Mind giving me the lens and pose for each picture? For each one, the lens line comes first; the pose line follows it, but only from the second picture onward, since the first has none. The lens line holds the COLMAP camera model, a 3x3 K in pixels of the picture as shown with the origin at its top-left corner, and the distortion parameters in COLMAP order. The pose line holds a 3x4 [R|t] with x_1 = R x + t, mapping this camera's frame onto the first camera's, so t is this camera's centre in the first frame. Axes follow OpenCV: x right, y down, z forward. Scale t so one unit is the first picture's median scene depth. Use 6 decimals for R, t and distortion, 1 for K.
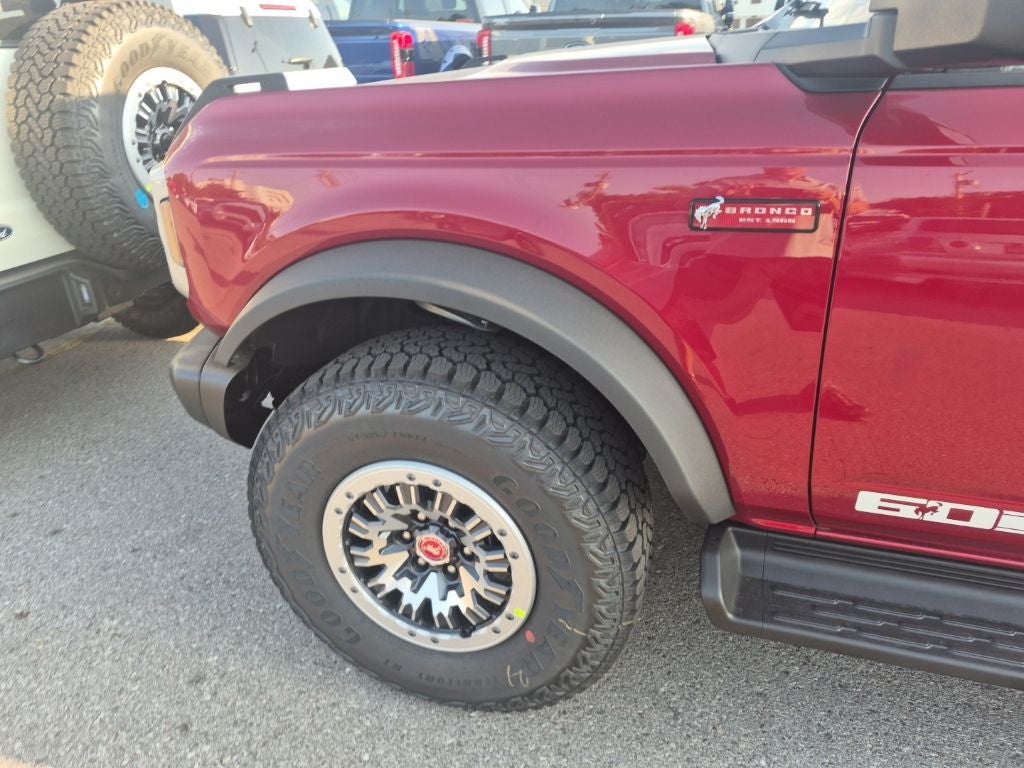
lens RADIAL K [[695.4, 0, 512.1], [0, 695.4, 398.1], [0, 0, 1]] dist [0.062728, -0.058026]
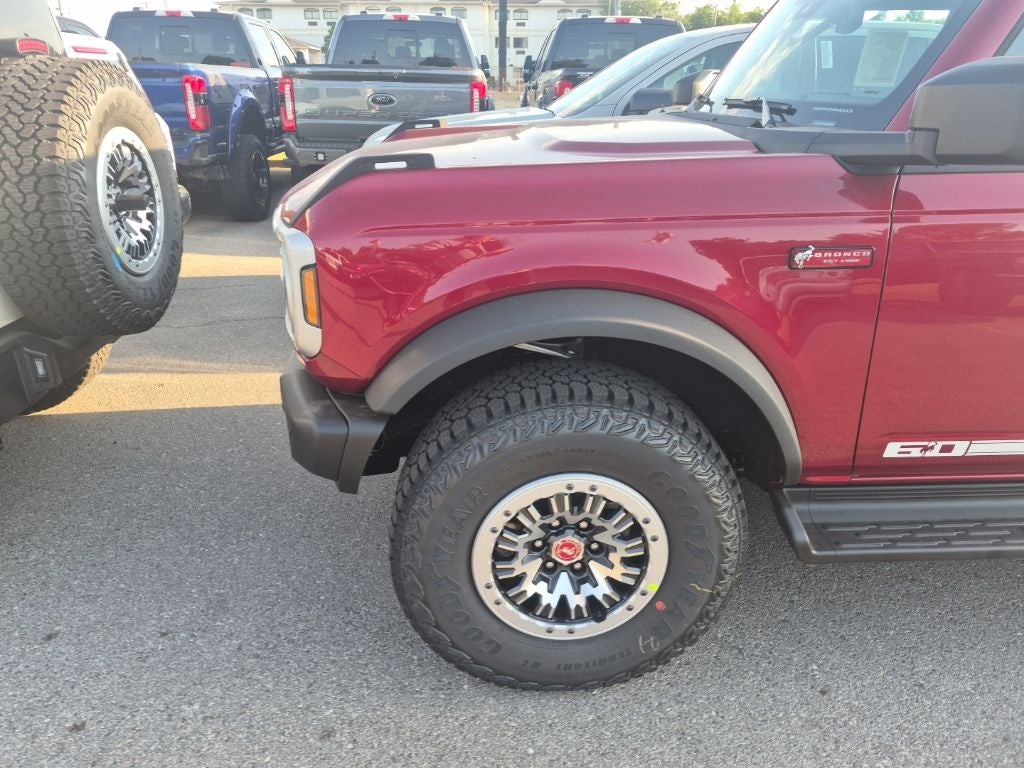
lens RADIAL K [[689.9, 0, 512.0], [0, 689.9, 384.0], [0, 0, 1]] dist [0.069826, -0.070998]
pose [[0.932735, -0.106906, 0.344349, -0.547088], [0.128461, 0.990894, -0.040332, -0.021620], [-0.336901, 0.081855, 0.937975, -0.068061]]
